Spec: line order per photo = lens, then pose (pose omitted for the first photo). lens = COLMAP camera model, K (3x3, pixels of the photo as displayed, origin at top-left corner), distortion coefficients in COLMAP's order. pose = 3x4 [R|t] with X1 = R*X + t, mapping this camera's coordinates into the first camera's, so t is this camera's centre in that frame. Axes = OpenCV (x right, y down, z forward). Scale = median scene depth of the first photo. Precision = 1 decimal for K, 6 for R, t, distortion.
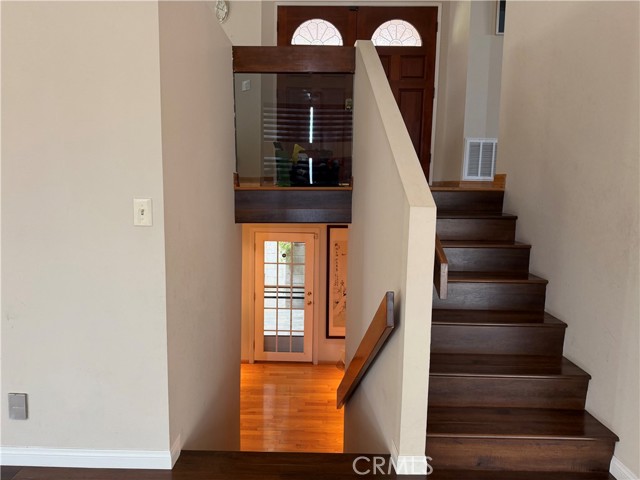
lens RADIAL K [[452.6, 0, 317.9], [0, 452.6, 235.0], [0, 0, 1]] dist [0.056493, -0.064799]
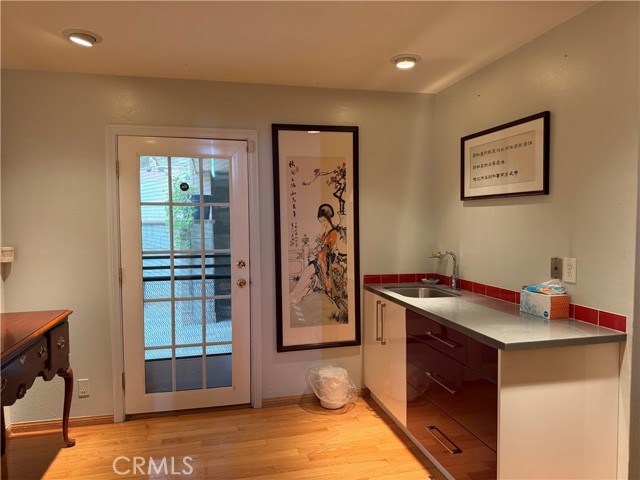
lens RADIAL K [[452.6, 0, 318.5], [0, 452.6, 246.0], [0, 0, 1]] dist [0.056493, -0.064799]
pose [[0.967762, -0.037064, 0.249124, -0.059818], [0.047821, 0.998161, -0.037263, 0.132489], [-0.247285, 0.047975, 0.967754, 0.500421]]
